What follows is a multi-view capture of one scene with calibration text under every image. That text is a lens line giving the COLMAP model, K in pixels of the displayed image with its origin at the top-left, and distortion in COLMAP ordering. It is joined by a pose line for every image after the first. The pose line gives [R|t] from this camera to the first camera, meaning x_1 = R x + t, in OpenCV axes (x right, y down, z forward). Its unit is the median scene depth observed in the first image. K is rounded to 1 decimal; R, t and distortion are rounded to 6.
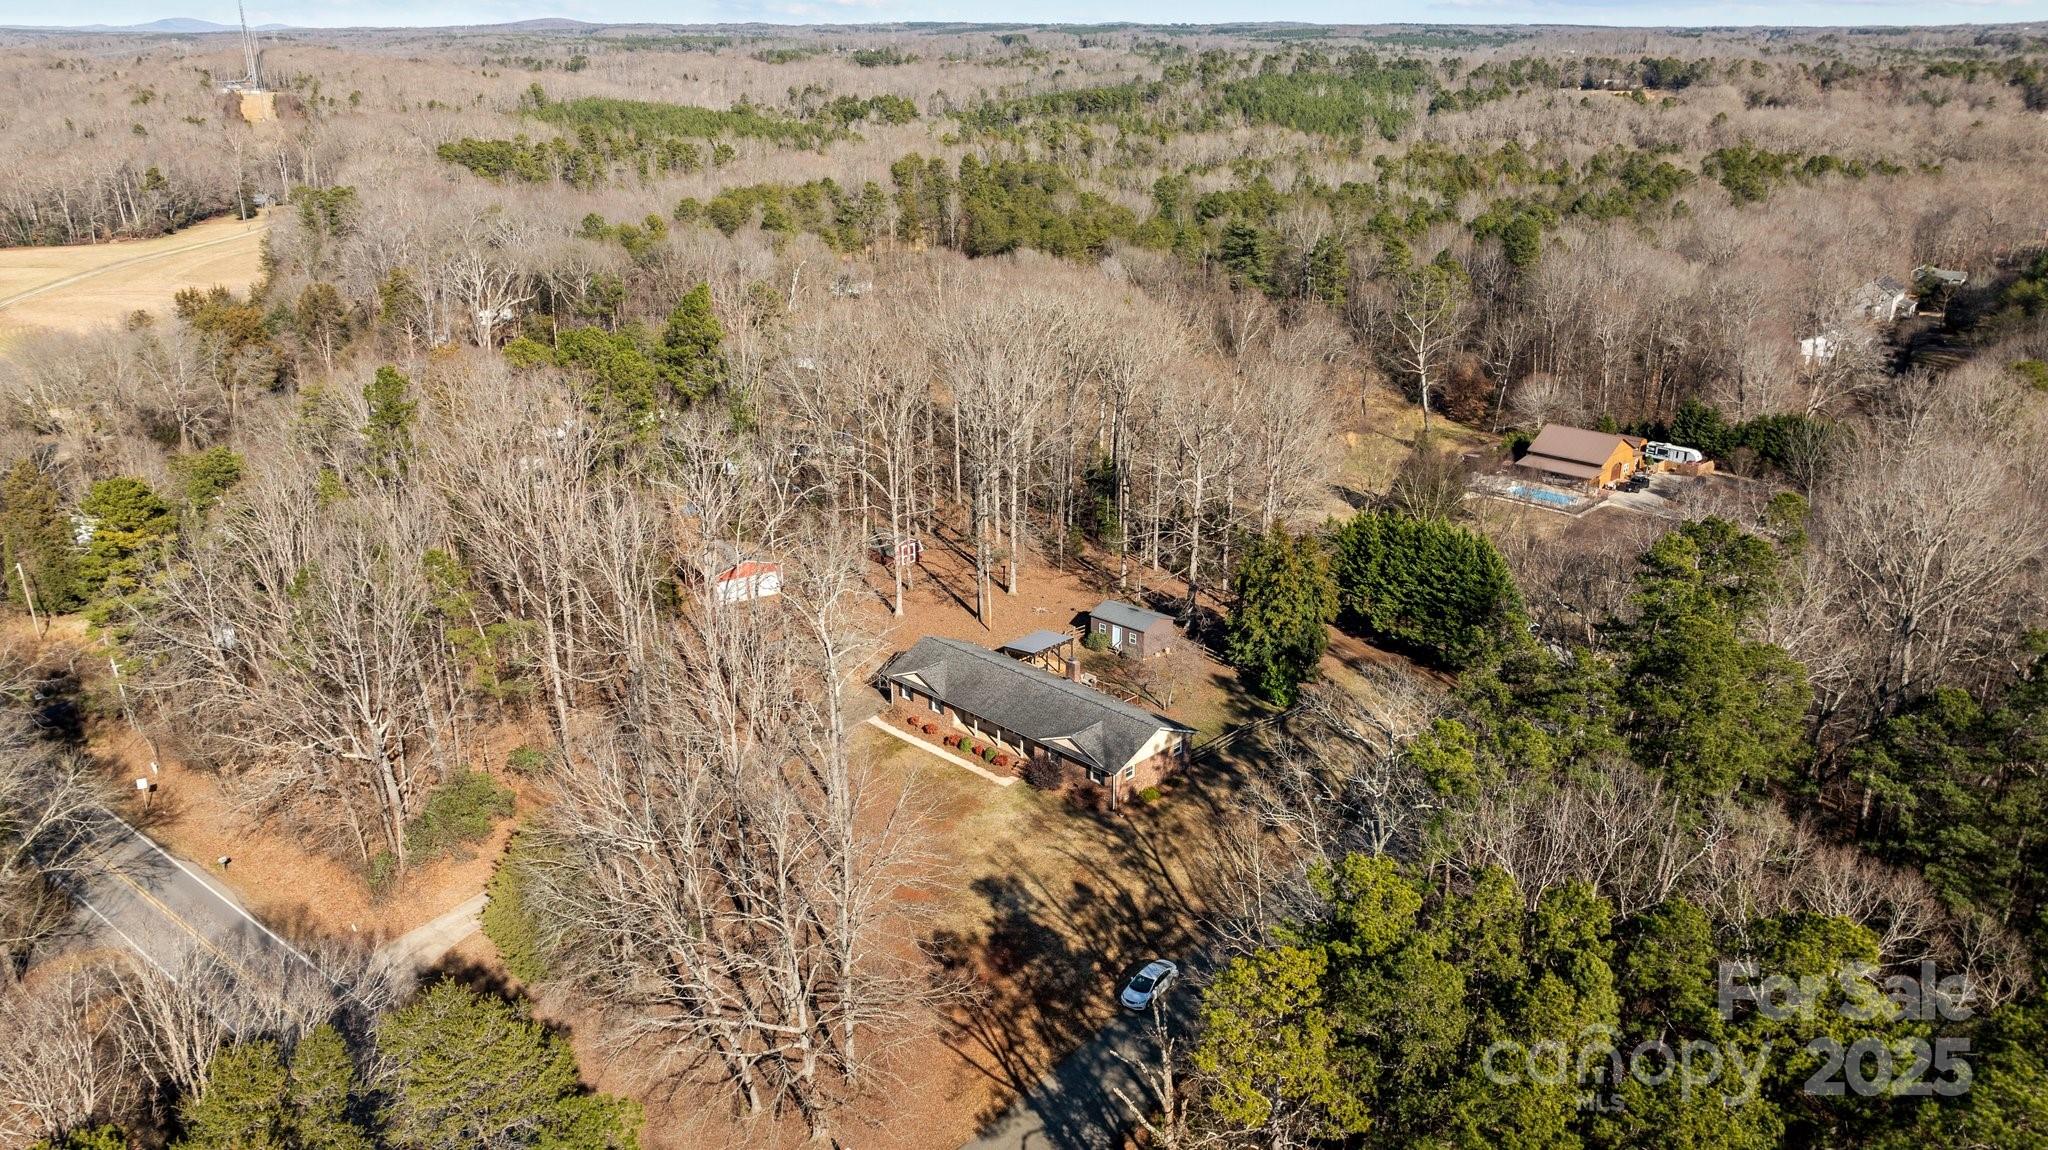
lens RADIAL K [[1429.4, 0, 1016.0], [0, 1429.4, 572.0], [0, 0, 1]] dist [-0.022026, 0.016954]
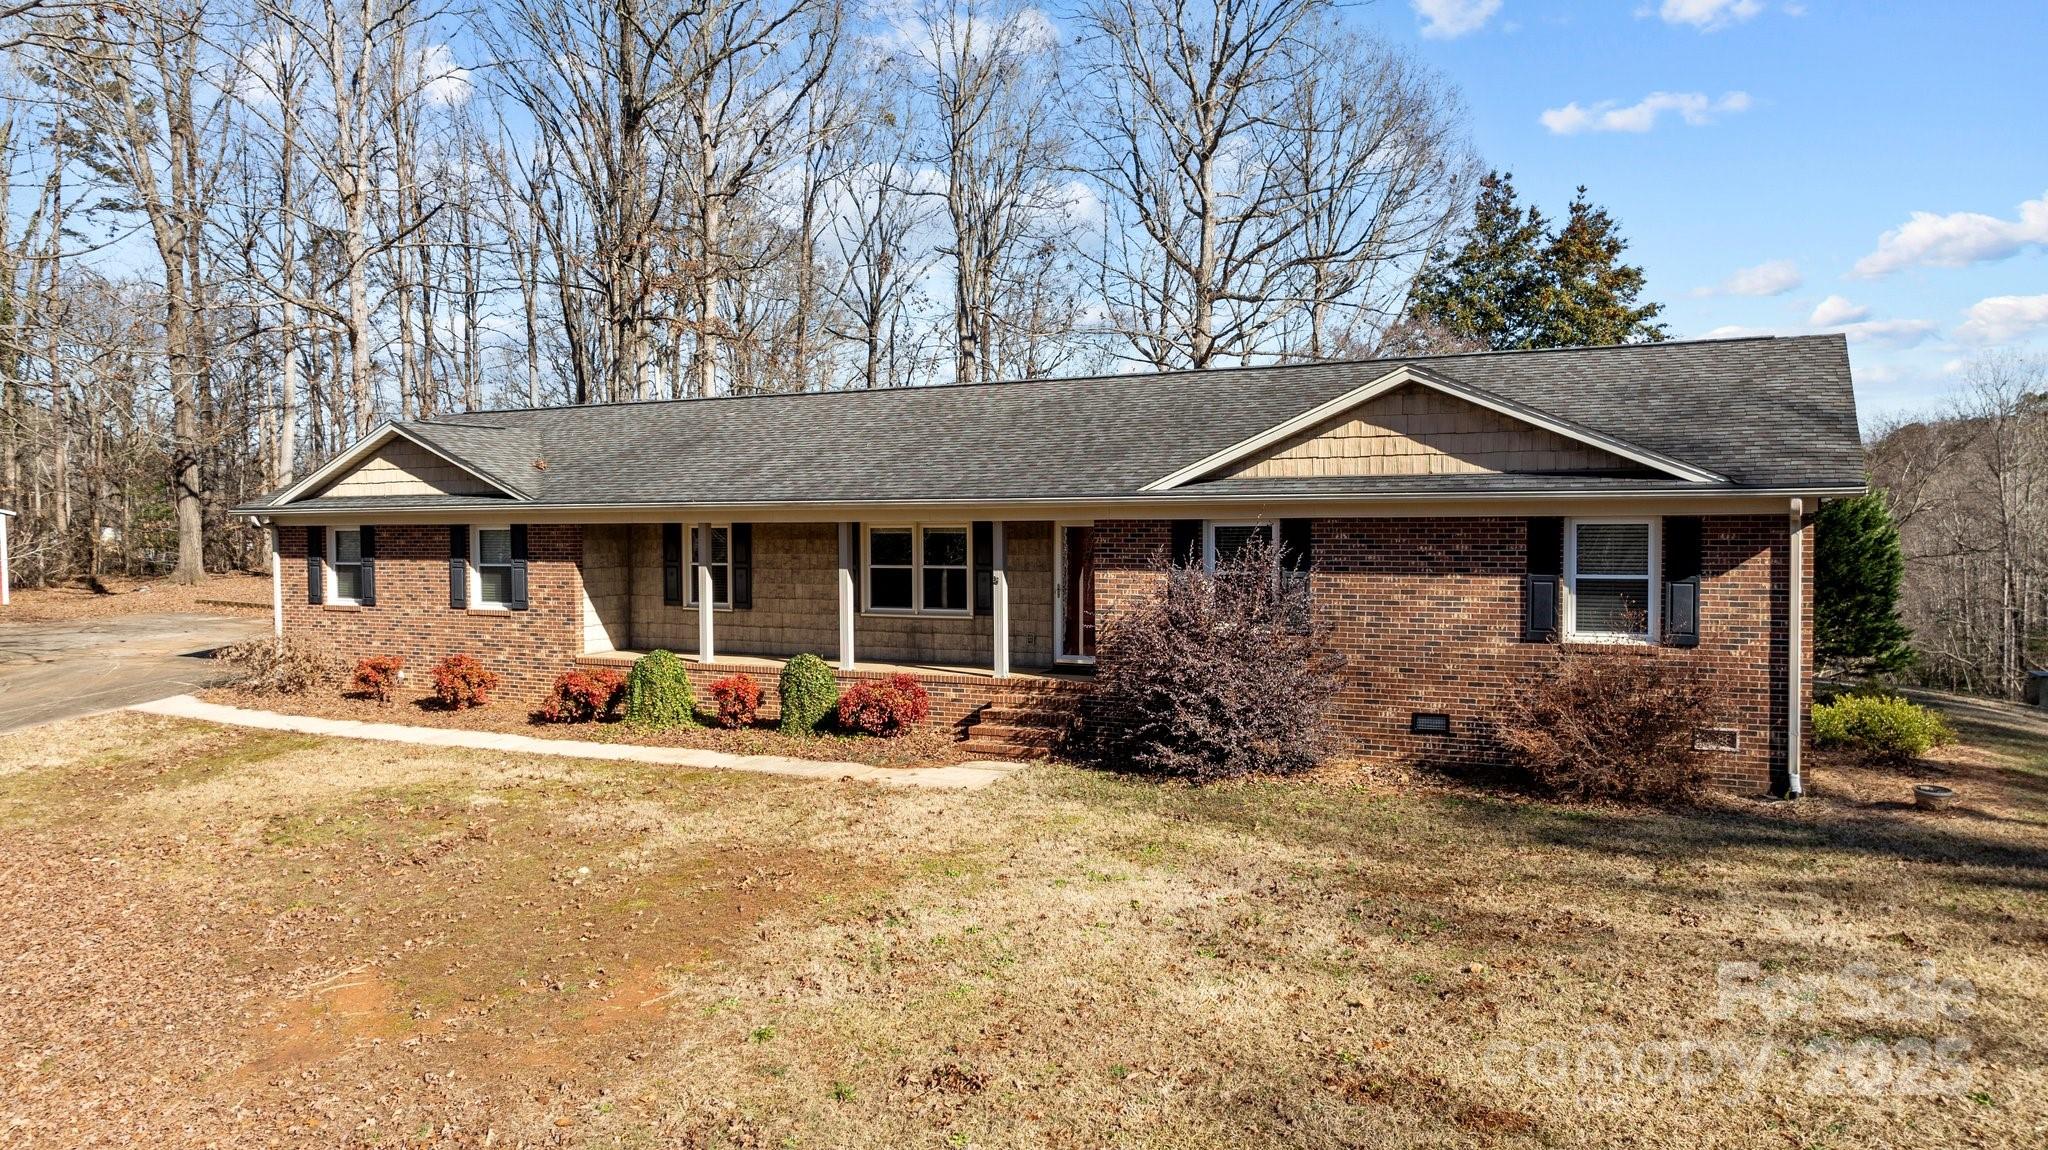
lens RADIAL K [[1429.4, 0, 1027.3], [0, 1429.4, 583.8], [0, 0, 1]] dist [-0.022026, 0.016954]
pose [[0.957166, -0.037179, 0.287143, -0.039155], [0.116567, 0.957282, -0.264618, 0.151481], [-0.265038, 0.286754, 0.920612, 0.766081]]
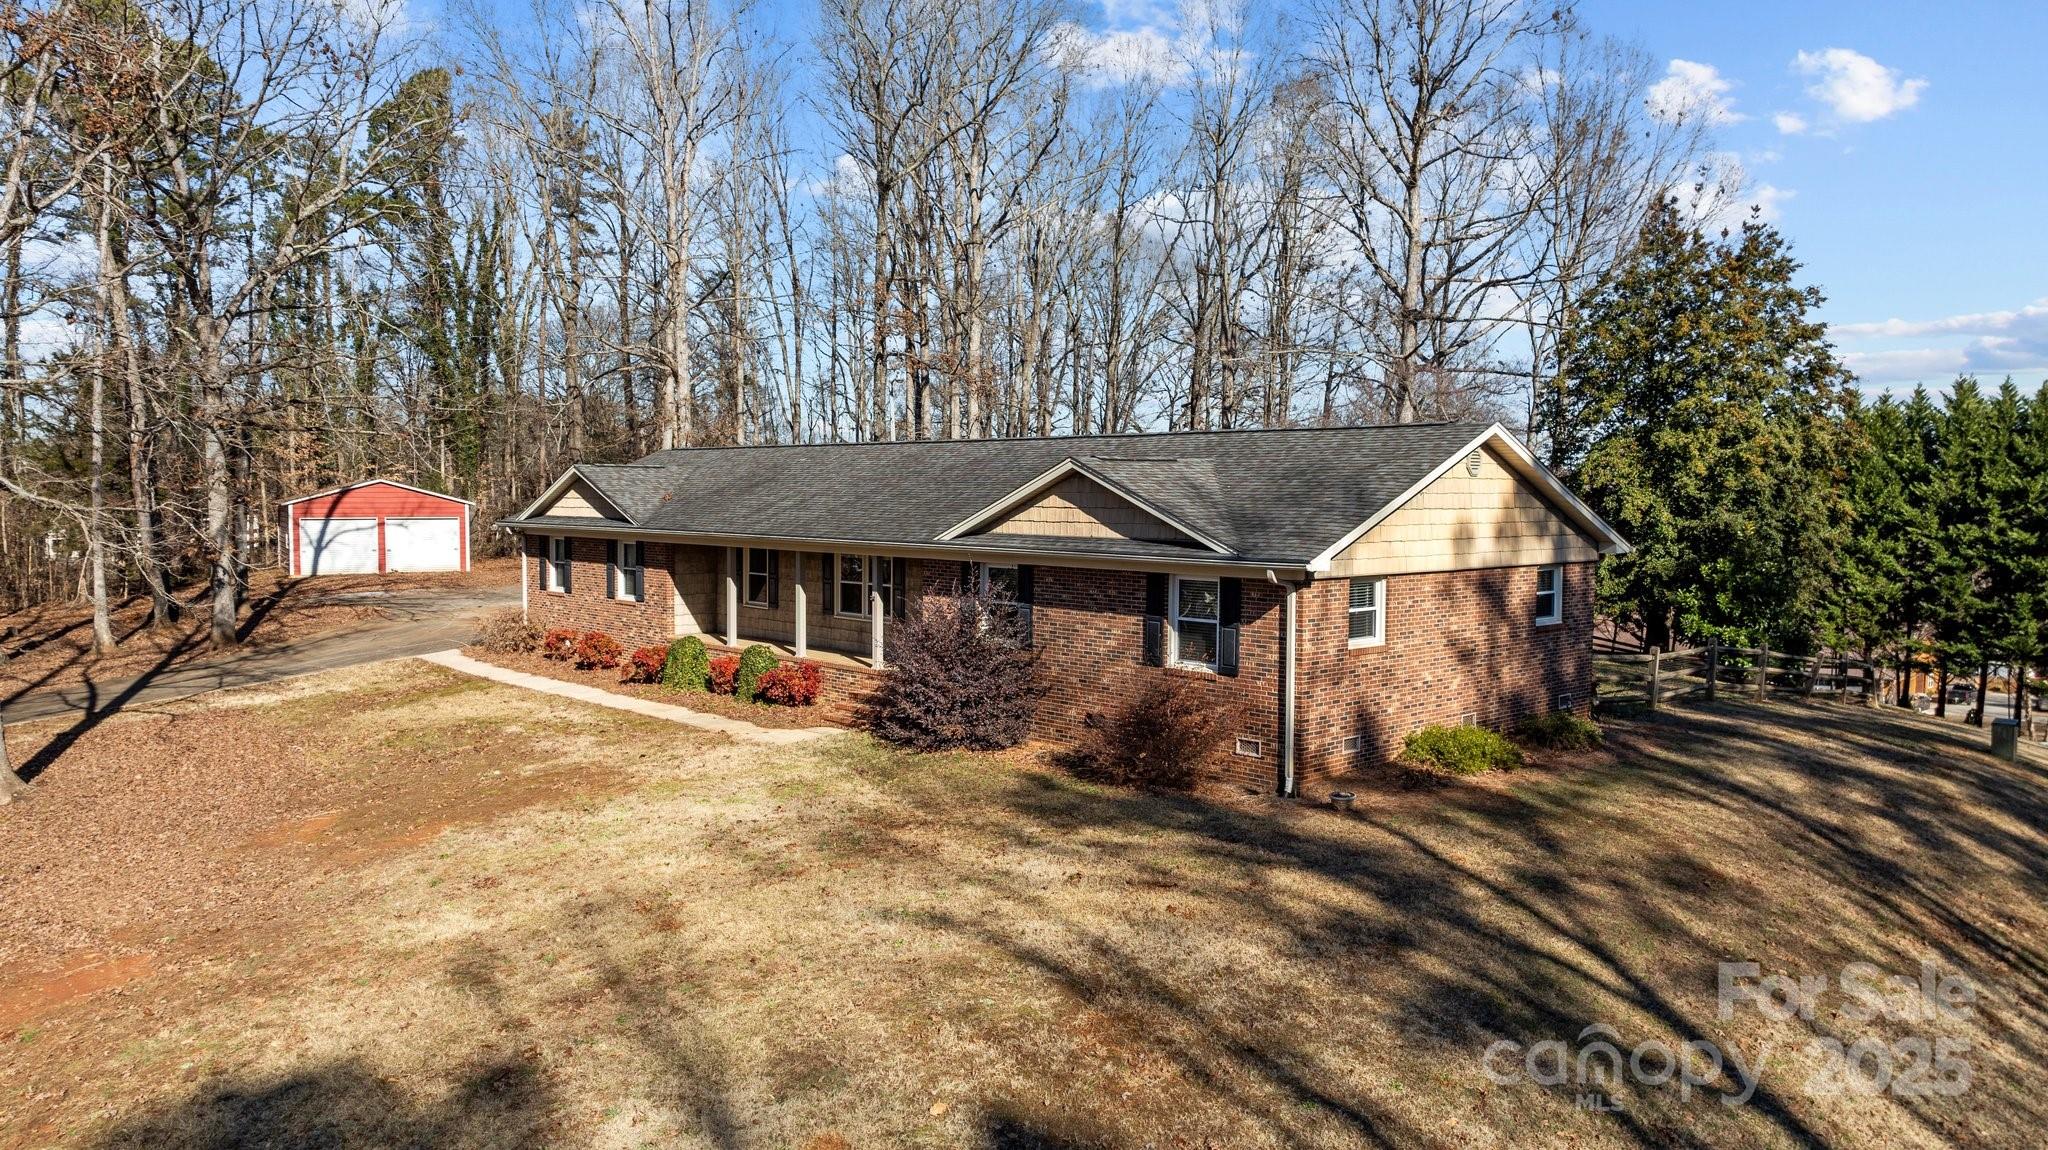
lens RADIAL K [[1429.4, 0, 1023.9], [0, 1429.4, 564.3], [0, 0, 1]] dist [-0.022026, 0.016954]
pose [[0.998912, -0.006529, -0.046186, 0.036325], [-0.006607, 0.960368, -0.278657, 0.164558], [0.046175, 0.278658, 0.959280, 0.702563]]
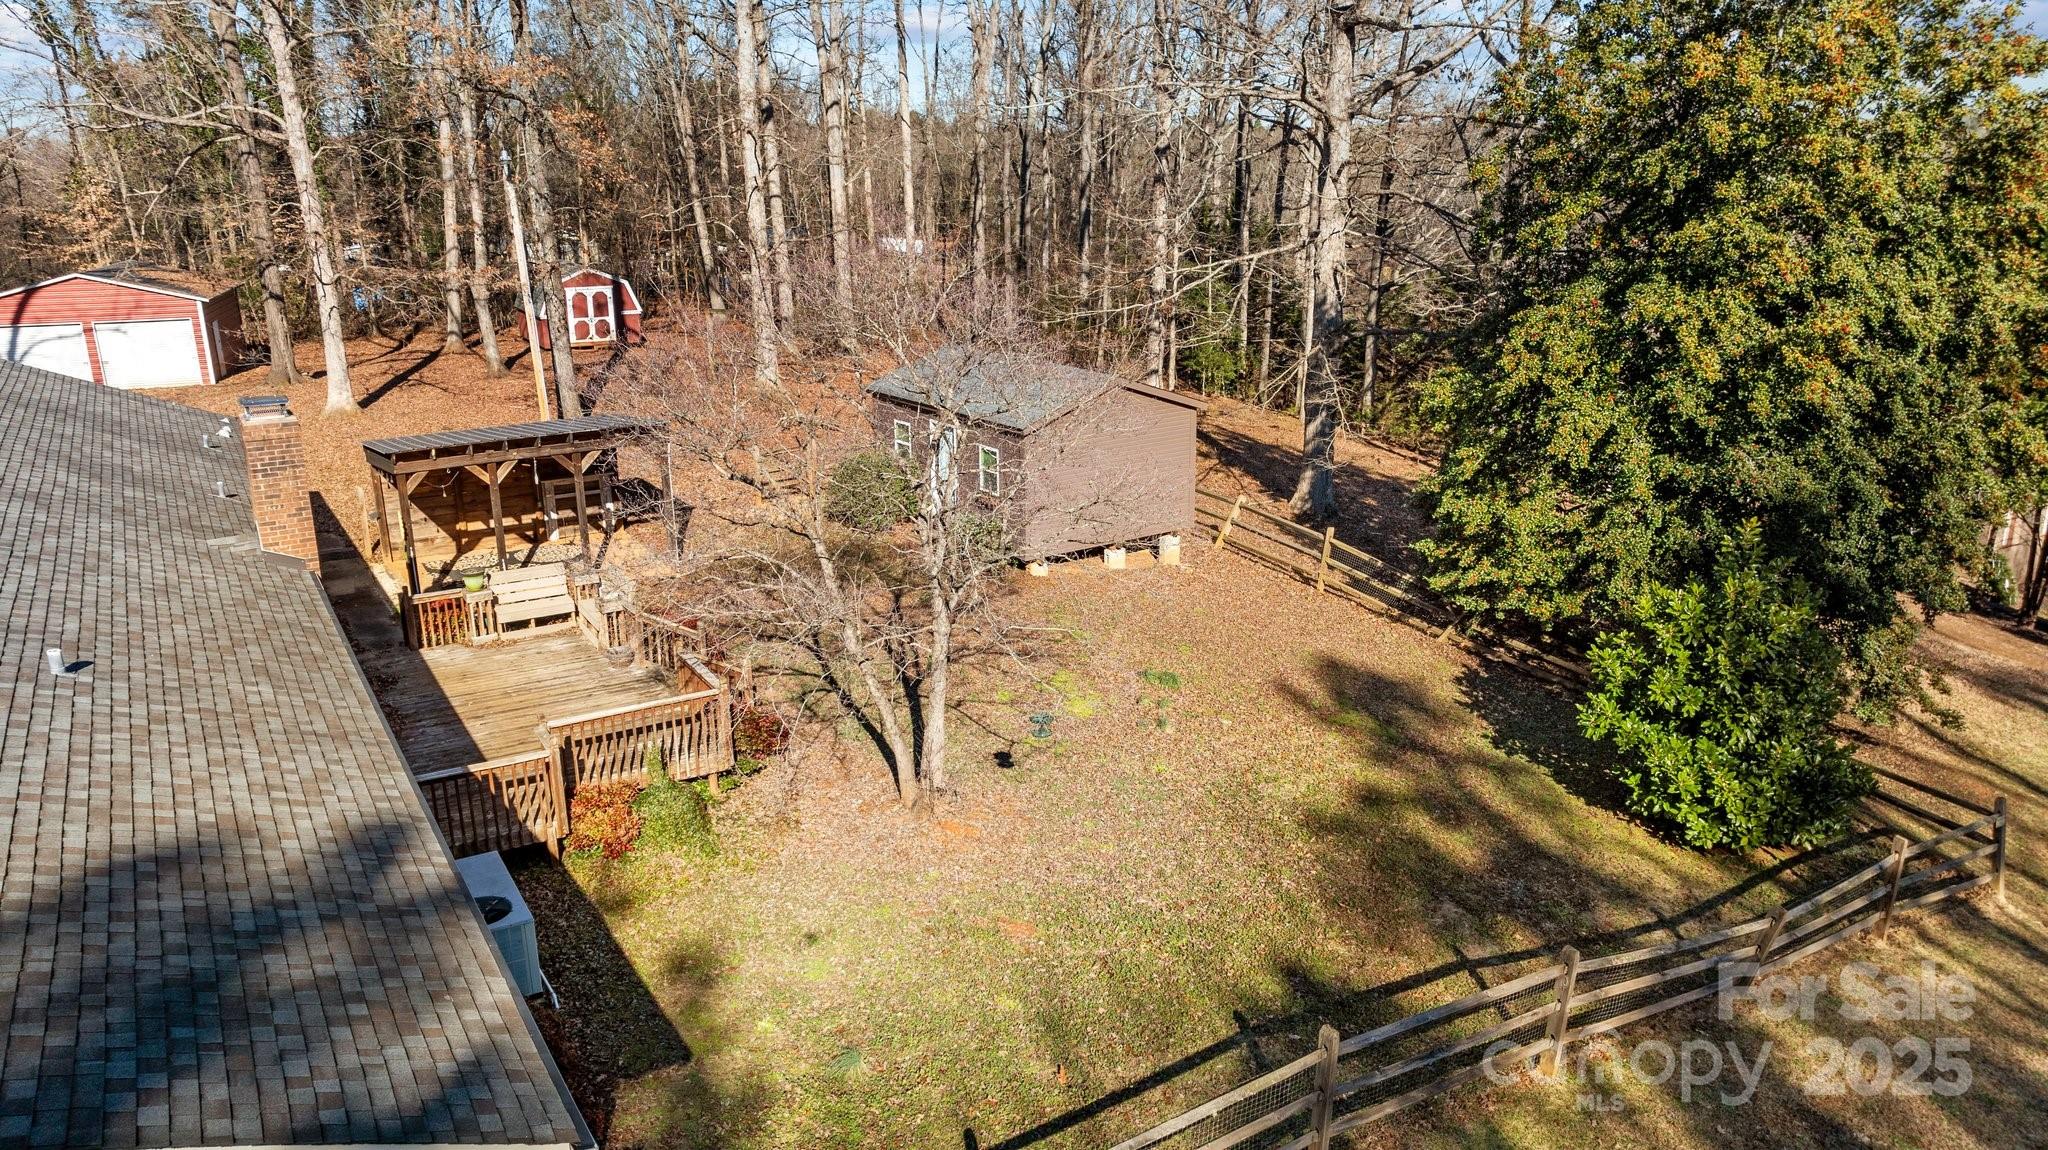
lens RADIAL K [[1429.4, 0, 1029.5], [0, 1429.4, 580.8], [0, 0, 1]] dist [-0.022026, 0.016954]
pose [[0.971841, 0.039514, -0.232302, 0.152399], [-0.049020, 0.998174, -0.035289, 0.075598], [0.230483, 0.045683, 0.972003, 0.860118]]
